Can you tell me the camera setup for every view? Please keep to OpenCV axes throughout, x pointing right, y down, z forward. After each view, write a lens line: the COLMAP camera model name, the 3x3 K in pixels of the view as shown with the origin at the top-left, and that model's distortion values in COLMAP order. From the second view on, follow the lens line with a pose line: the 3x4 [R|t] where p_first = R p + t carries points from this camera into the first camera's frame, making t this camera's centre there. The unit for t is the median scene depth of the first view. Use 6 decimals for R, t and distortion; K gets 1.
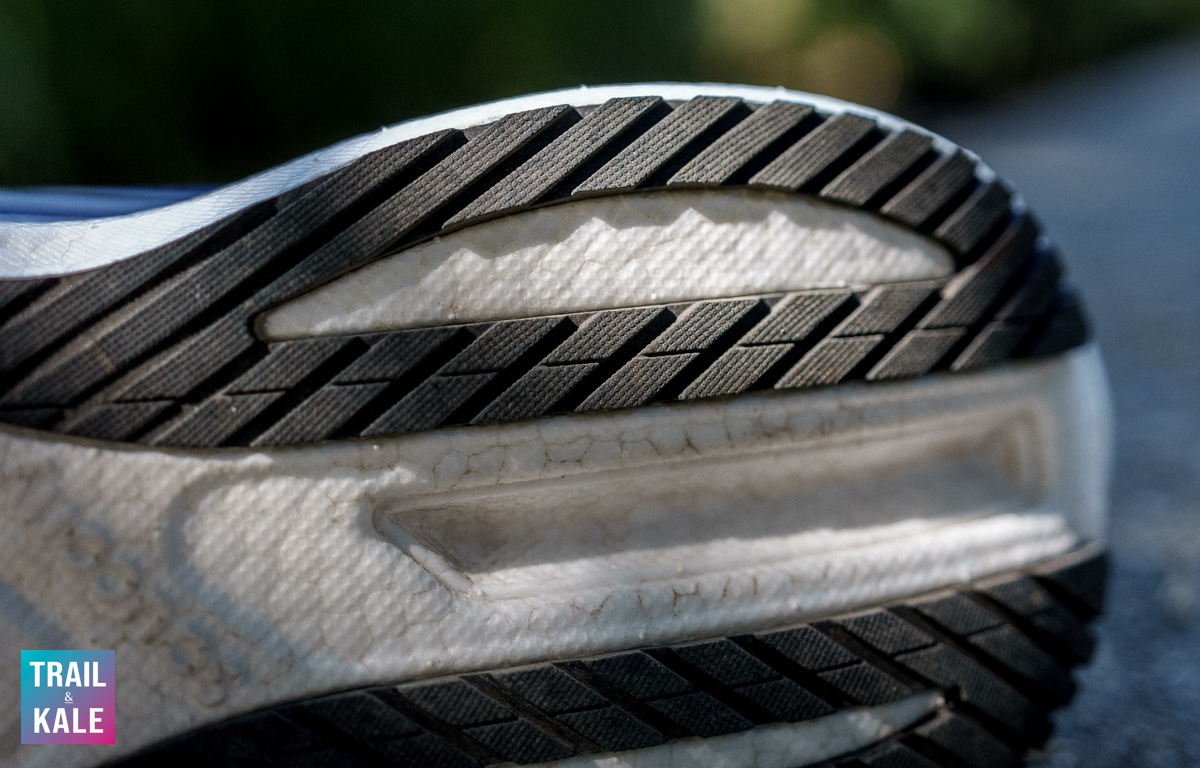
lens RADIAL K [[1905.8, 0, 600.1], [0, 1905.8, 383.8], [0, 0, 1]] dist [0.000111, 0.000000]
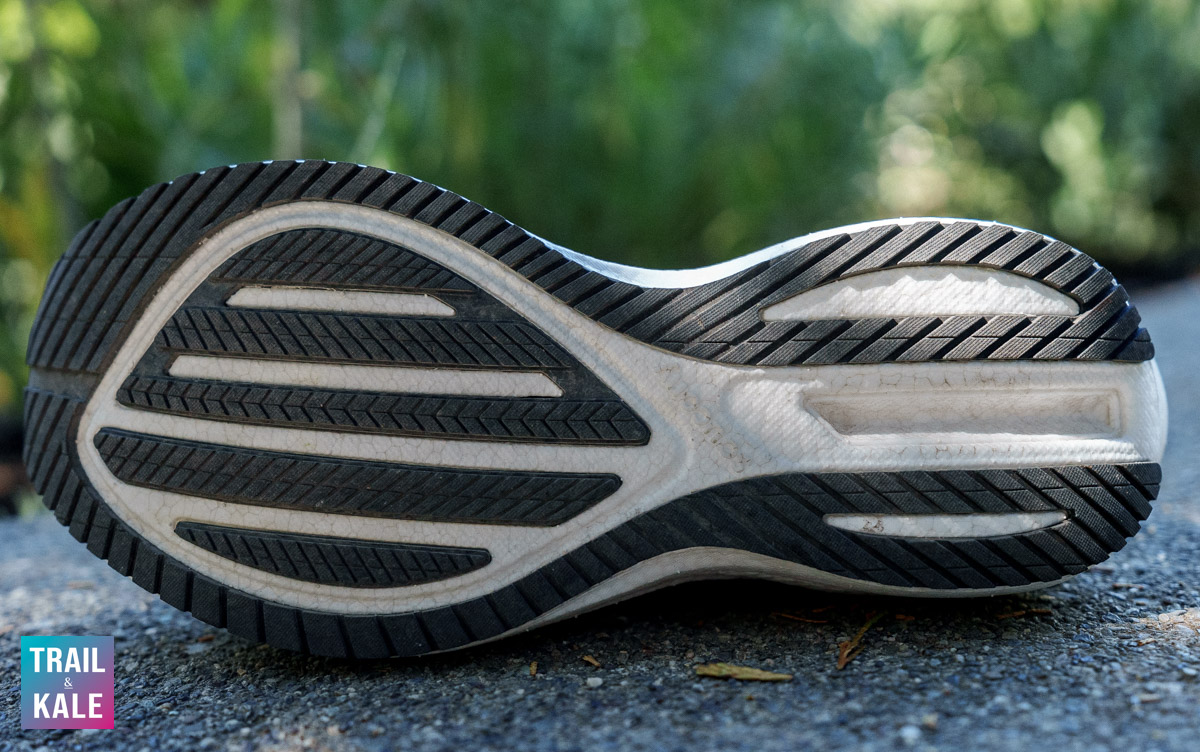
lens RADIAL K [[1215.9, 0, 599.8], [0, 1215.9, 376.1], [0, 0, 1]] dist [0.016167, 0.000000]
pose [[0.980142, 0.043330, -0.193504, -0.075056], [-0.050844, 0.998126, -0.034036, 0.096942], [0.191666, 0.043198, 0.980509, -0.453302]]
